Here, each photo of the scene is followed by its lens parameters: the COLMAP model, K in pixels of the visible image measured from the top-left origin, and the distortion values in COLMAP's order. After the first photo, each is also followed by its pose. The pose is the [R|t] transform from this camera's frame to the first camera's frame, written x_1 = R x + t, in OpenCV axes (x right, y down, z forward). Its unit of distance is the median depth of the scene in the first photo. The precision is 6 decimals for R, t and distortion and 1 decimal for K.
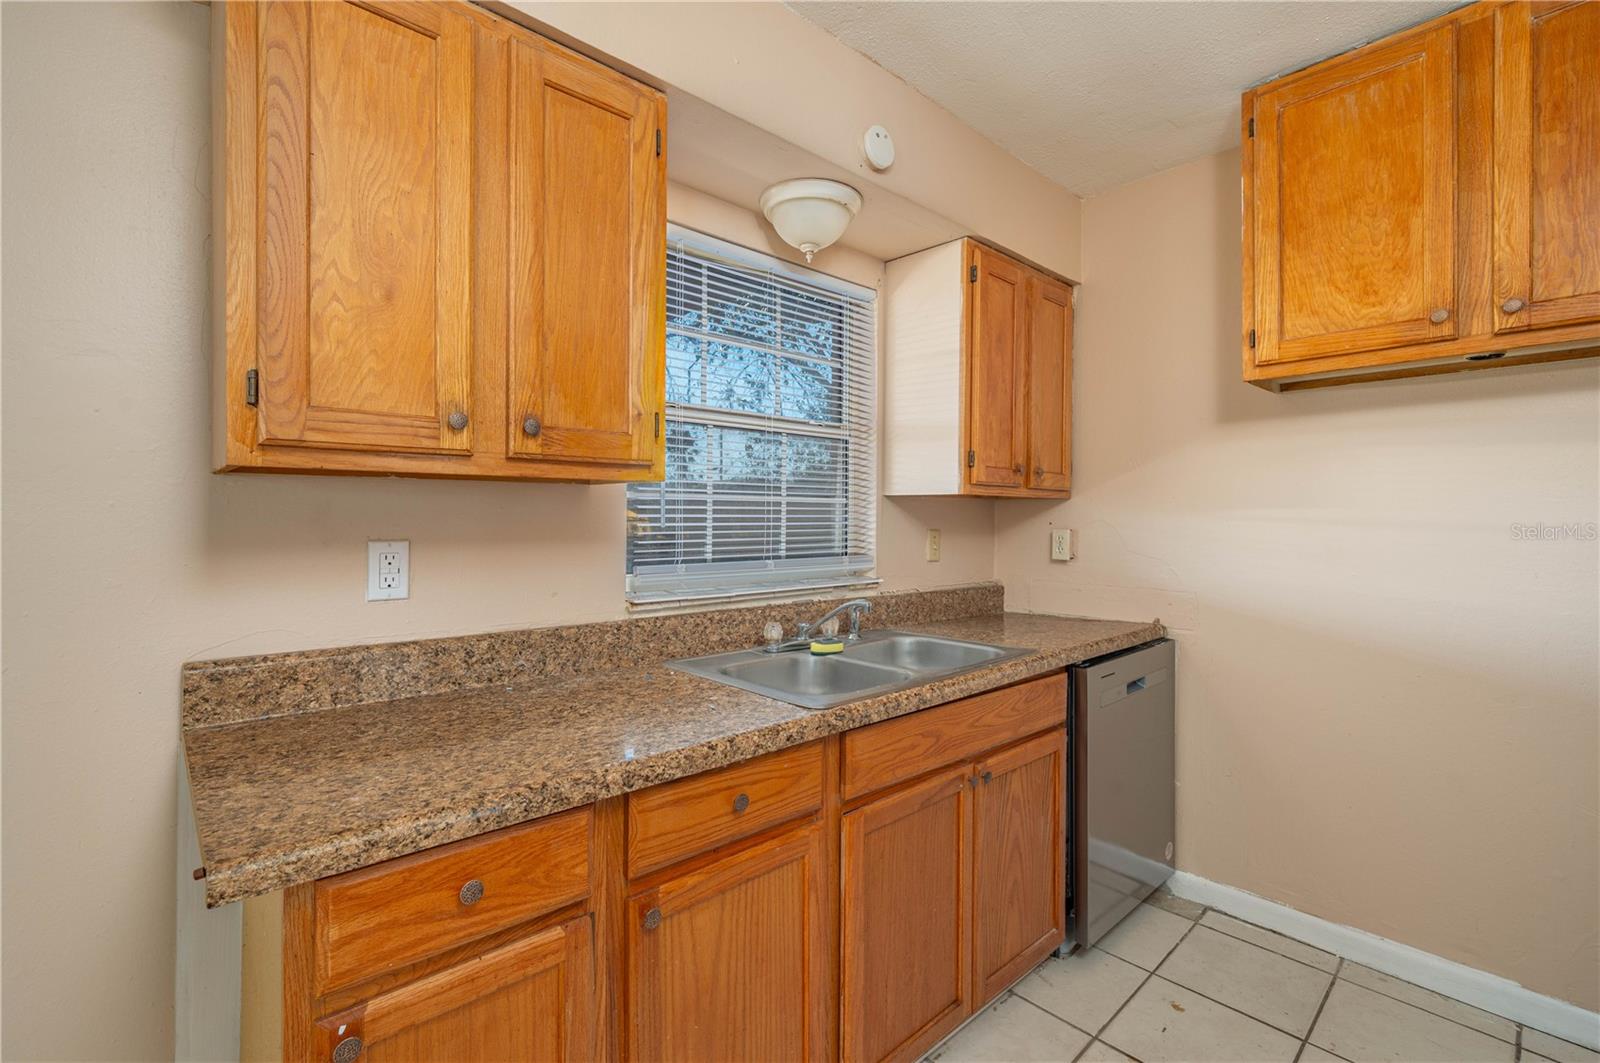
lens RADIAL K [[710.5, 0, 801.3], [0, 710.5, 521.7], [0, 0, 1]] dist [0.001429, 0.000273]
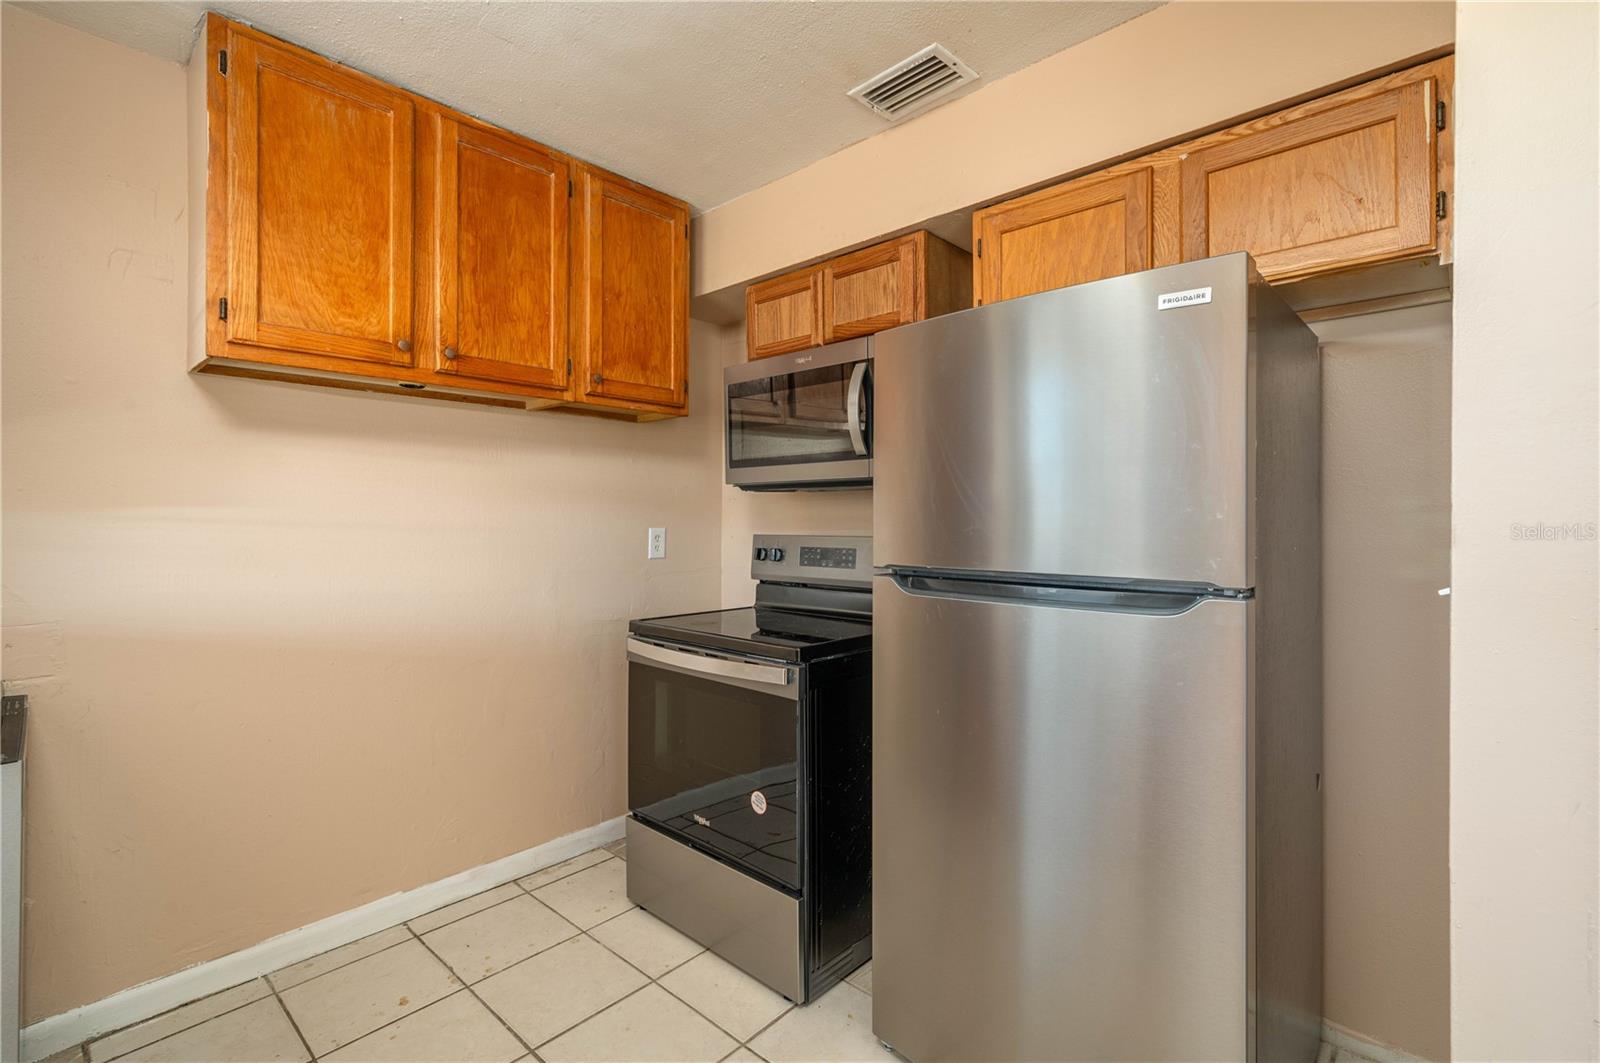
lens RADIAL K [[726.8, 0, 800.8], [0, 726.8, 521.5], [0, 0, 1]] dist [0.000372, 0.000122]
pose [[-0.084311, -0.006298, 0.996420, -0.317690], [0.006597, 0.999955, 0.006879, -0.002877], [-0.996418, 0.007153, -0.084266, 0.410769]]
